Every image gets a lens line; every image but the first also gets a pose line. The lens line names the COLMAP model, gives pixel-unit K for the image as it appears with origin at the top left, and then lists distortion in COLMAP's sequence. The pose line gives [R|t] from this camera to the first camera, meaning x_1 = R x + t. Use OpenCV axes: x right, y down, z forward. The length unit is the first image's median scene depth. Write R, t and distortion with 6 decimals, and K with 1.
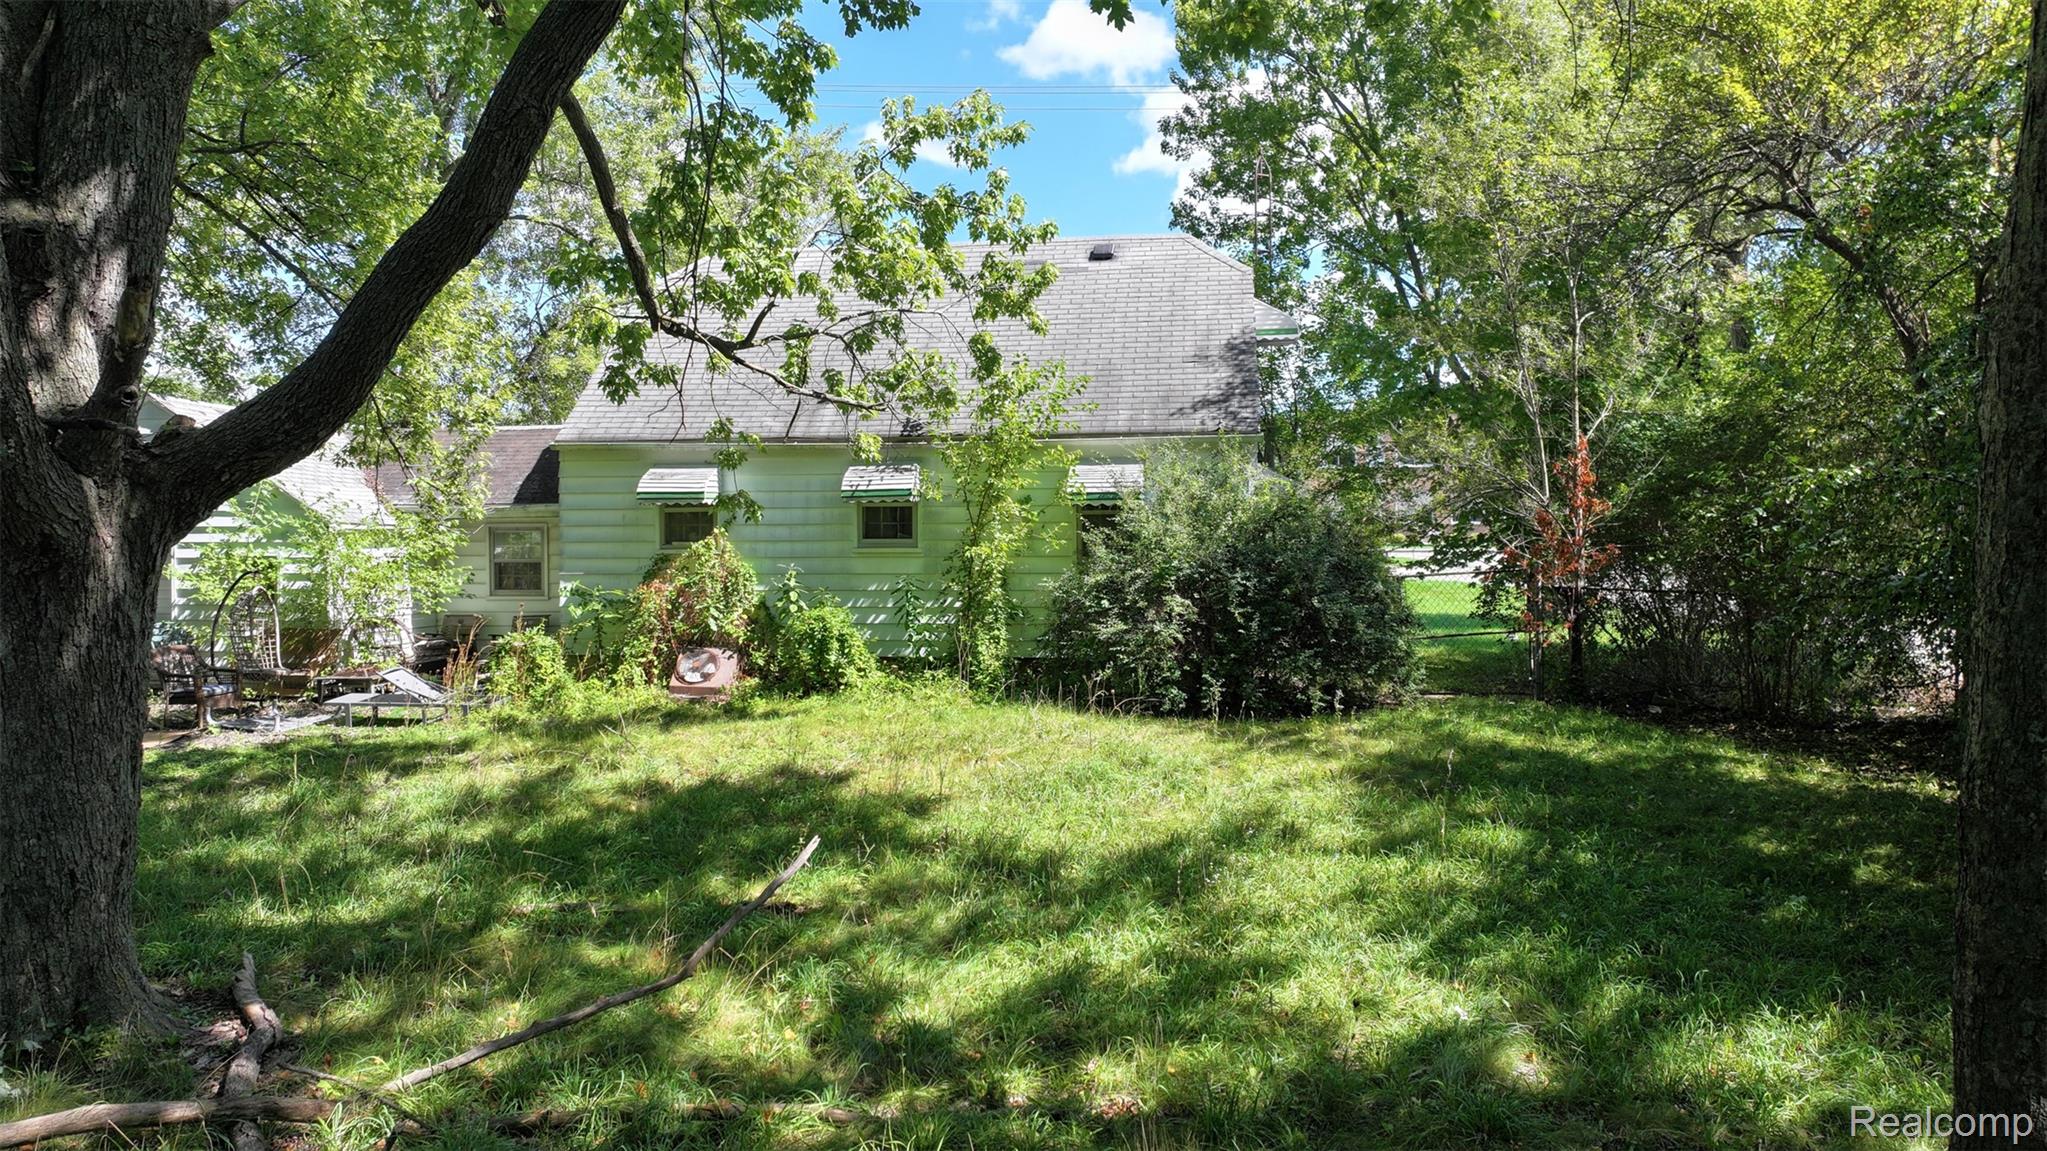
lens RADIAL K [[1444.2, 0, 1019.8], [0, 1444.2, 560.6], [0, 0, 1]] dist [-0.007412, 0.021484]
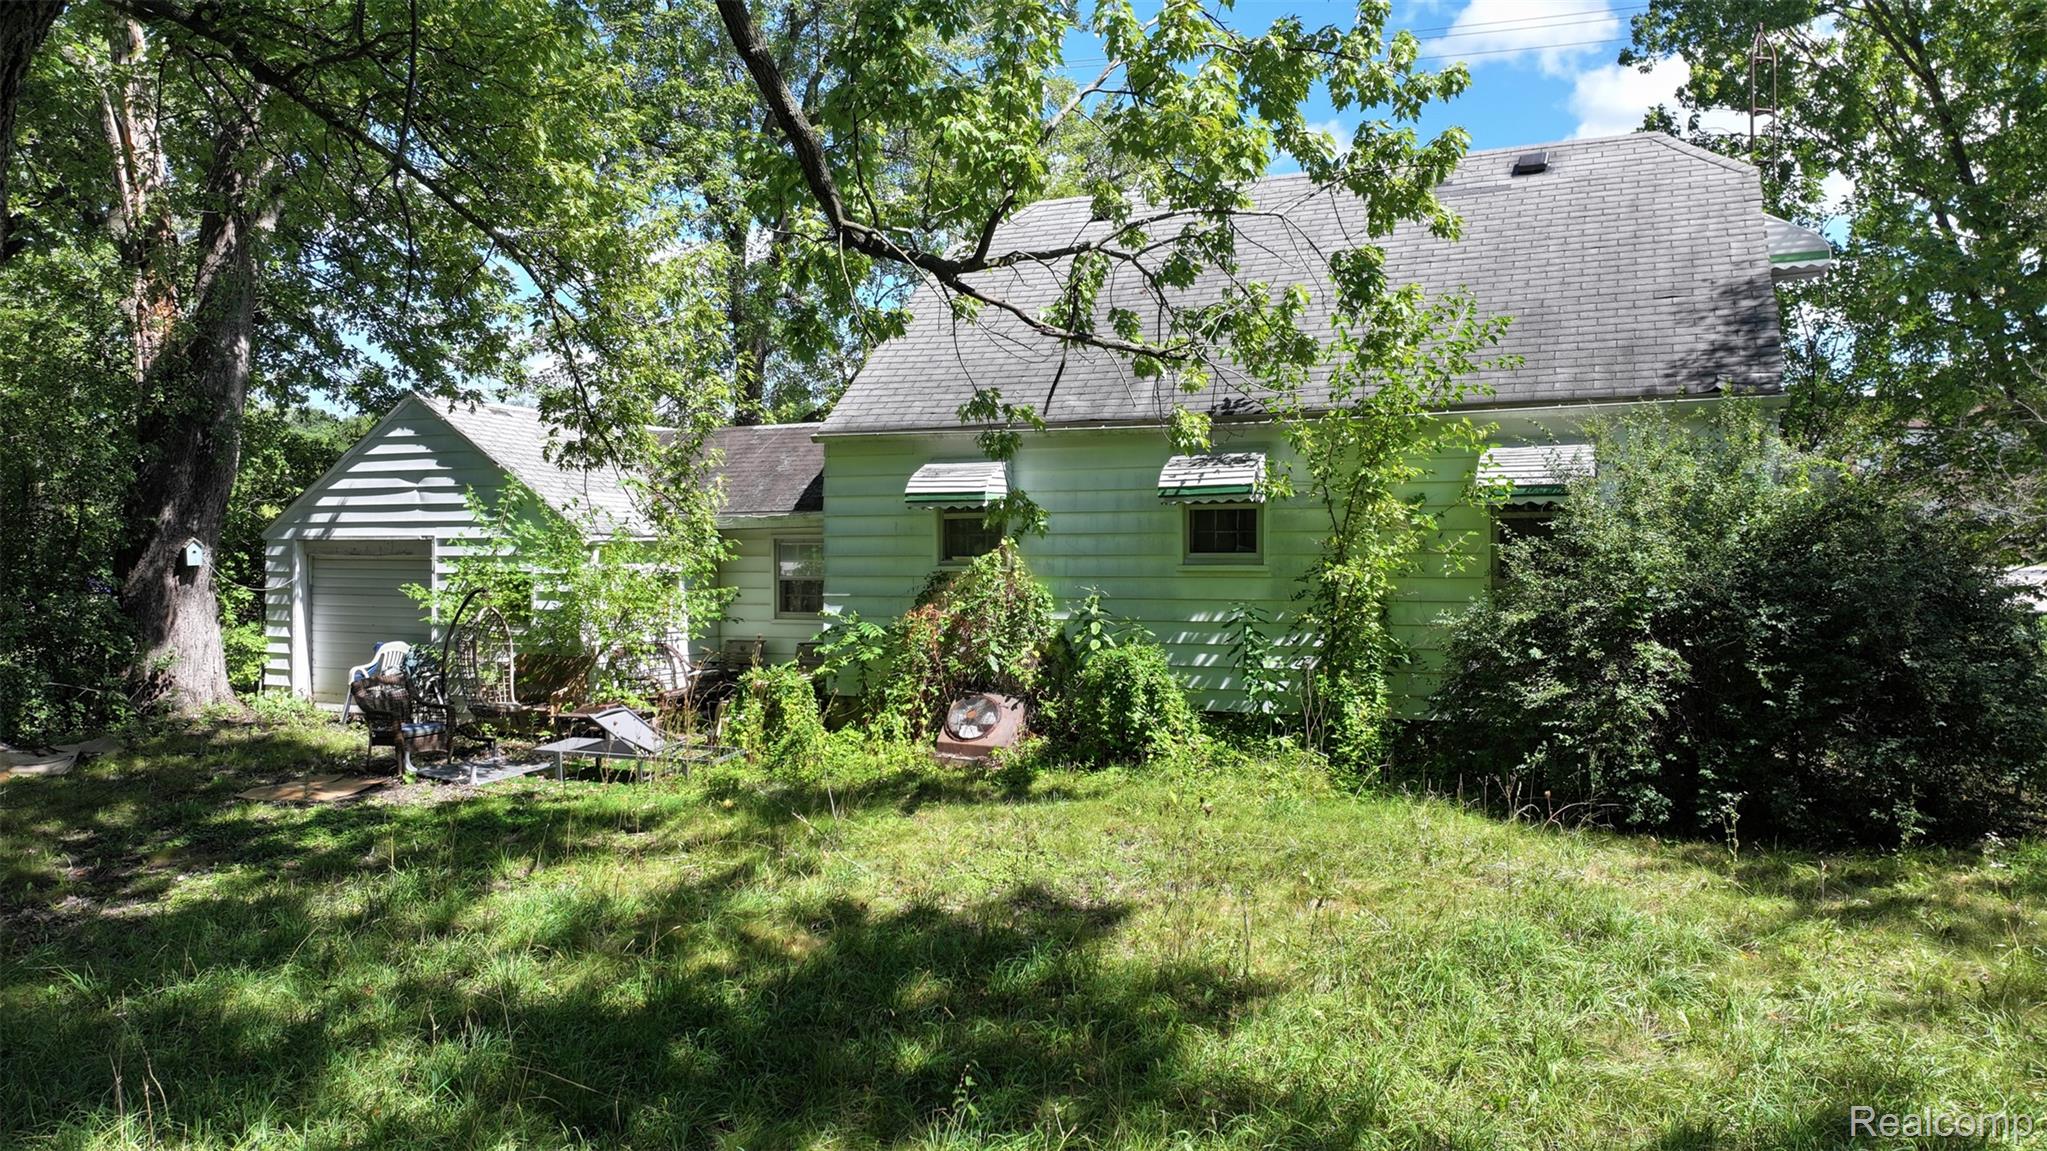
lens RADIAL K [[1444.2, 0, 1009.6], [0, 1444.2, 587.7], [0, 0, 1]] dist [-0.007412, 0.021484]
pose [[0.959714, 0.007968, -0.280865, 0.012967], [-0.005531, 0.999940, 0.009468, -0.004064], [0.280924, -0.007534, 0.959701, 0.282490]]
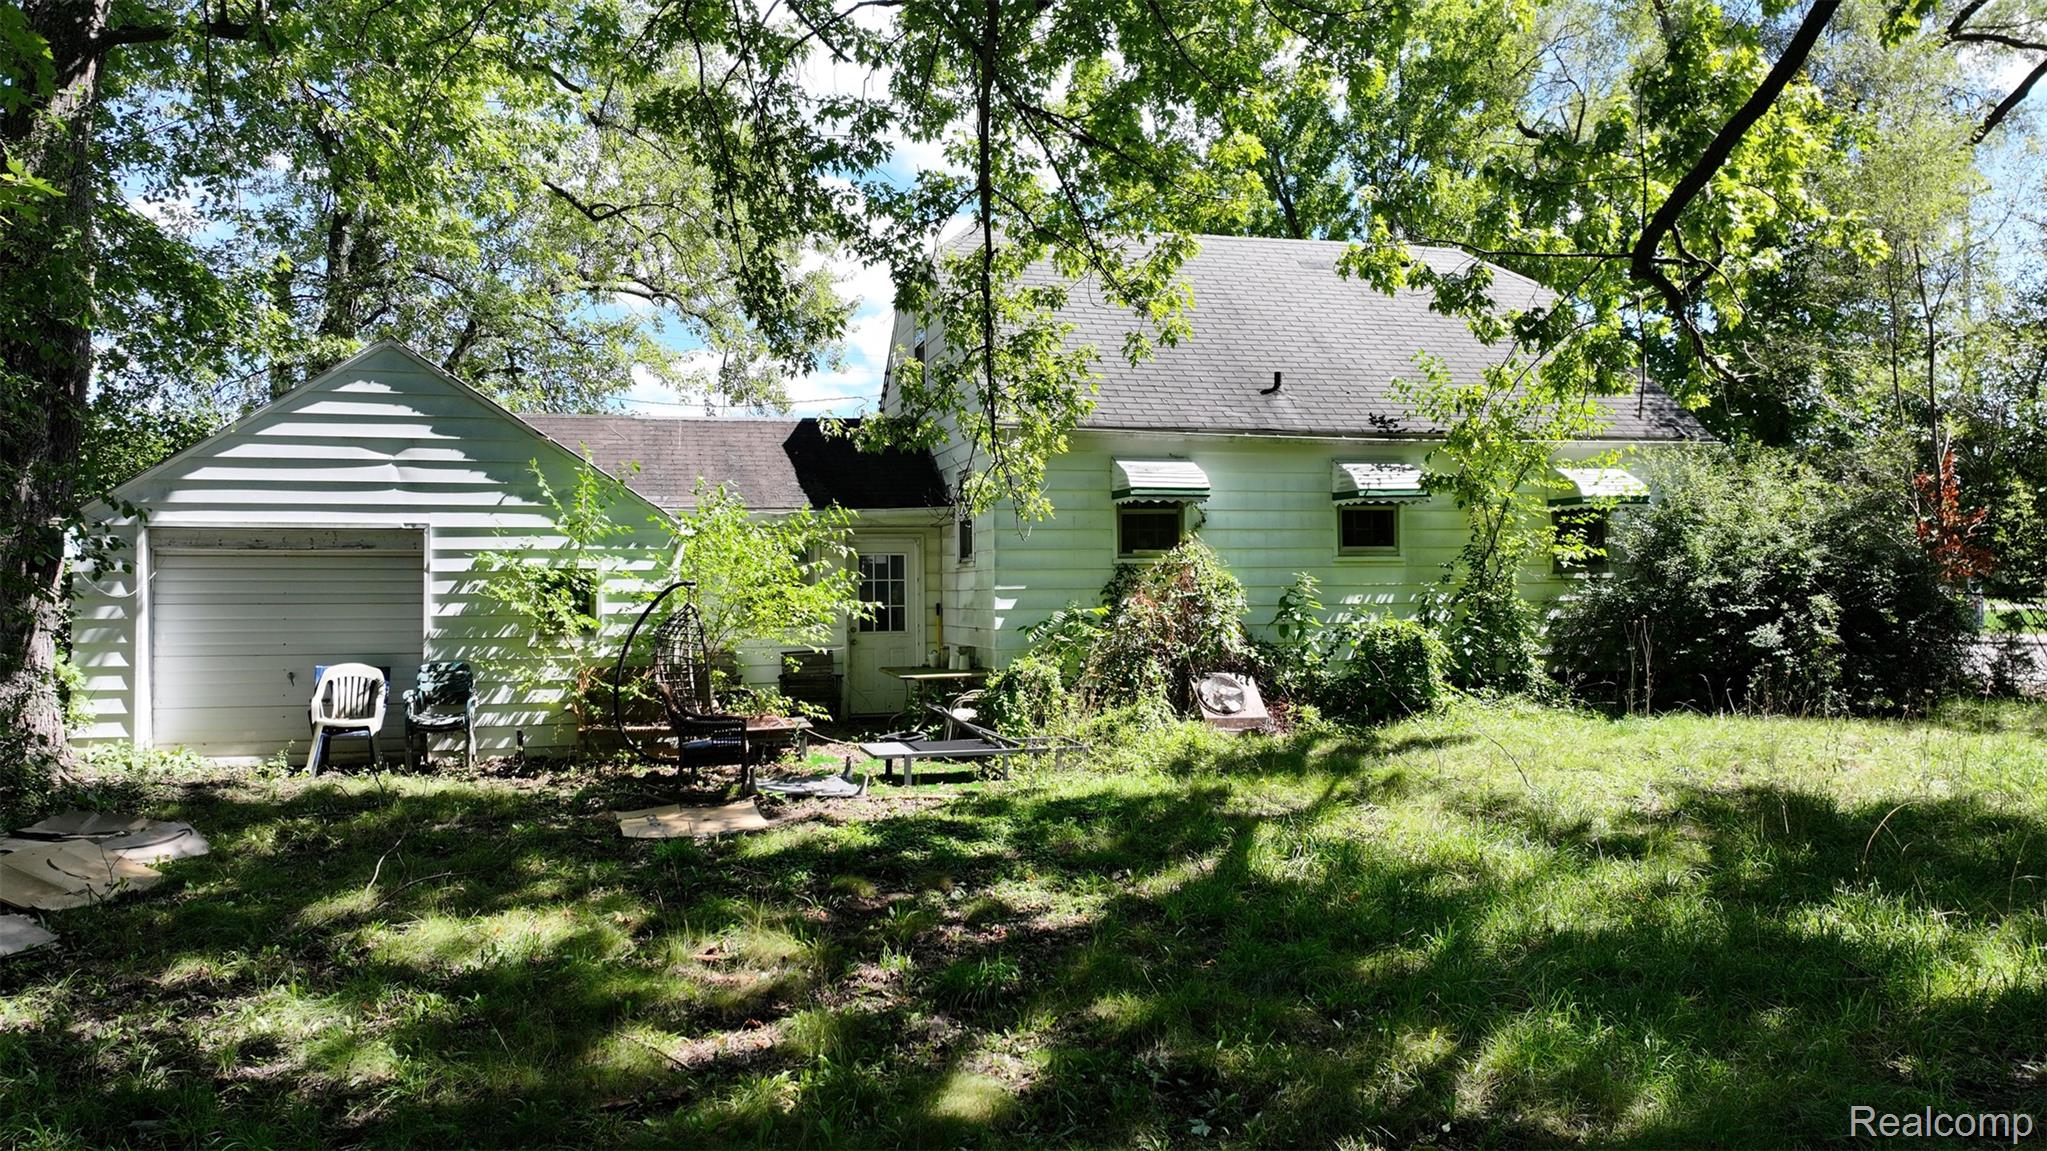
lens RADIAL K [[1444.2, 0, 1017.7], [0, 1444.2, 586.4], [0, 0, 1]] dist [-0.007412, 0.021484]
pose [[0.916586, -0.005975, 0.399792, -0.717359], [0.013089, 0.999801, -0.015068, 0.023021], [-0.399623, 0.019044, 0.916482, 0.293422]]
